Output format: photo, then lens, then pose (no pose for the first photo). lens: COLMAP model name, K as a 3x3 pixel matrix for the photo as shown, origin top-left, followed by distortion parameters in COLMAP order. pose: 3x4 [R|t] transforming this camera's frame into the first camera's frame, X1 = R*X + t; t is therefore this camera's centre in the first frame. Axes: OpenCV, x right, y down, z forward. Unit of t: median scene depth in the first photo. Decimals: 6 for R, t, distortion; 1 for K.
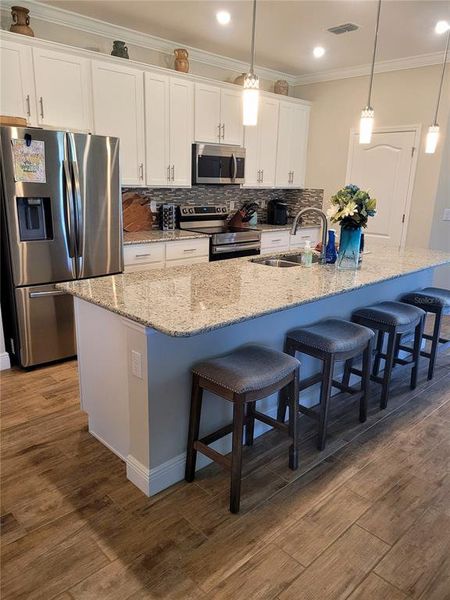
lens RADIAL K [[457.2, 0, 228.3], [0, 457.2, 297.1], [0, 0, 1]] dist [0.070645, -0.004309]
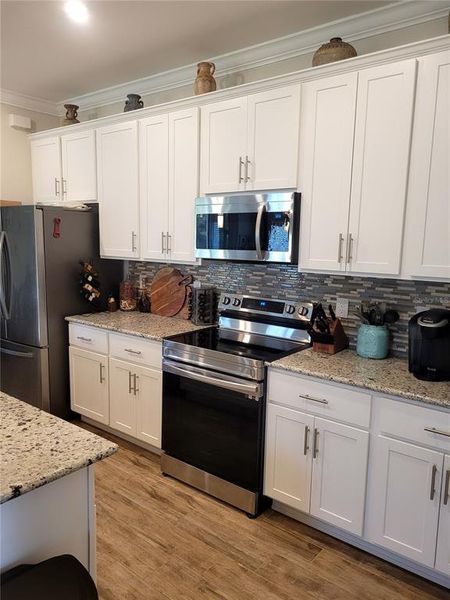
lens RADIAL K [[457.2, 0, 228.3], [0, 457.2, 297.1], [0, 0, 1]] dist [0.070645, -0.004309]
pose [[0.189767, 0.092163, -0.977494, 0.546827], [-0.276710, 0.960248, 0.036817, -0.225996], [0.942030, 0.263495, 0.207725, 0.906052]]
